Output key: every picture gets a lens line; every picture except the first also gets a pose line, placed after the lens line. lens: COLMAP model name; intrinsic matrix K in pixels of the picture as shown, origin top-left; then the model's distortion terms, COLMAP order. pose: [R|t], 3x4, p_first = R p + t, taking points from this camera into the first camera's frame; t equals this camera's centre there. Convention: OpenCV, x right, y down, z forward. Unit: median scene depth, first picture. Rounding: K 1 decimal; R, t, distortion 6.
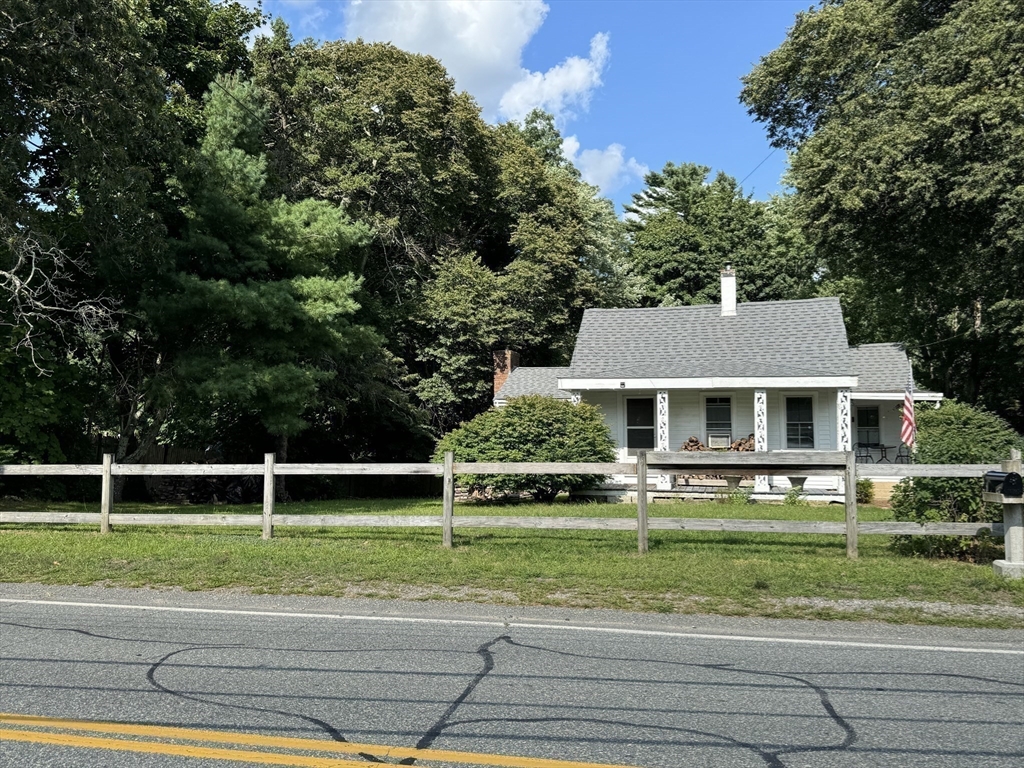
lens RADIAL K [[857.6, 0, 493.6], [0, 857.6, 395.3], [0, 0, 1]] dist [0.058321, -0.128986]
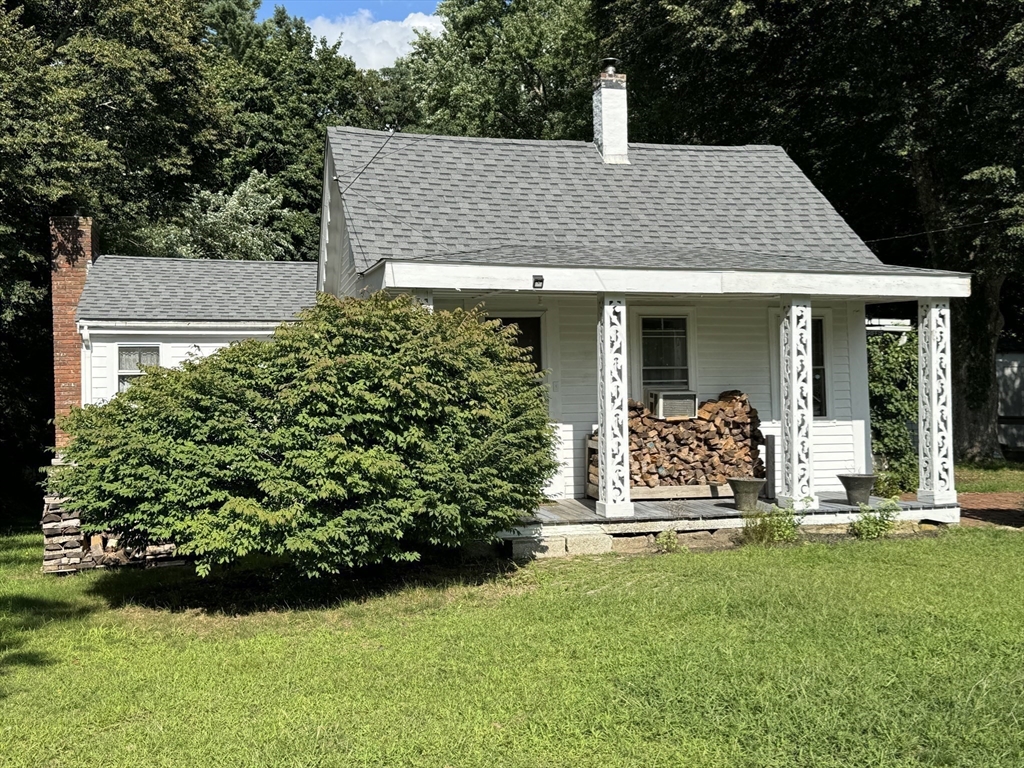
lens RADIAL K [[1098.3, 0, 507.3], [0, 1098.3, 385.6], [0, 0, 1]] dist [0.074622, 0.000000]
pose [[0.859170, -0.009731, 0.511597, -0.137489], [-0.012388, 0.999131, 0.039809, 0.017342], [-0.511540, -0.040540, 0.858303, 0.502953]]
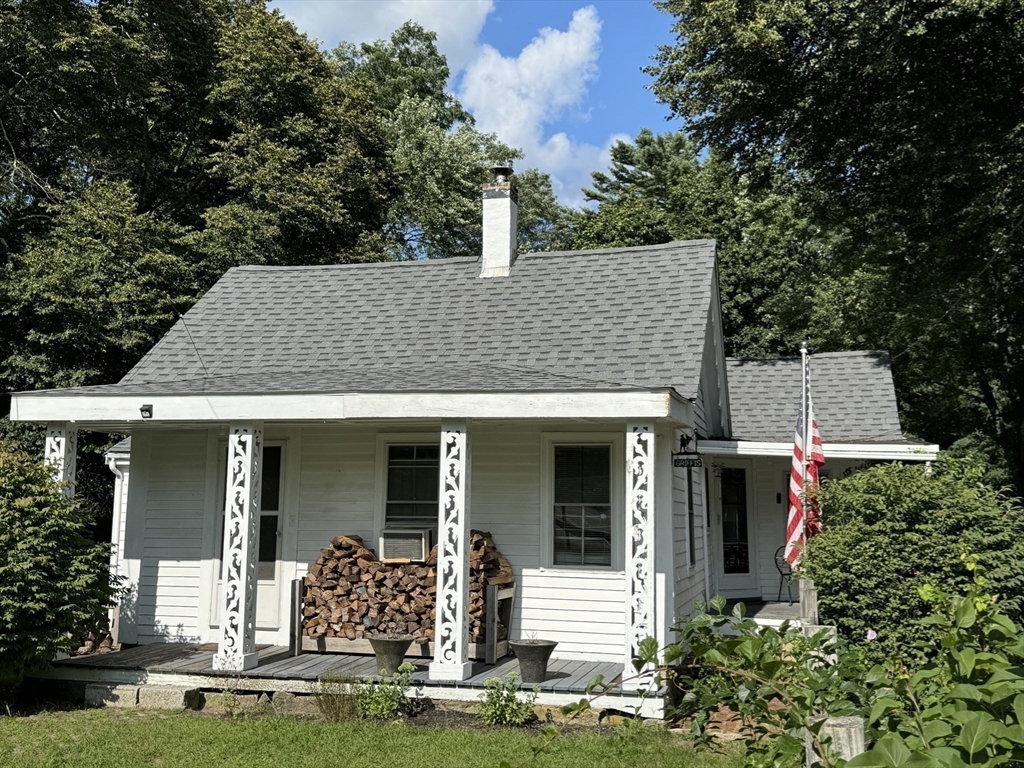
lens RADIAL K [[1098.3, 0, 504.5], [0, 1098.3, 385.3], [0, 0, 1]] dist [0.074622, 0.000000]
pose [[0.999806, 0.012614, 0.015111, 0.297474], [-0.011549, 0.997579, -0.068580, 0.009567], [-0.015939, 0.068392, 0.997531, 0.437977]]
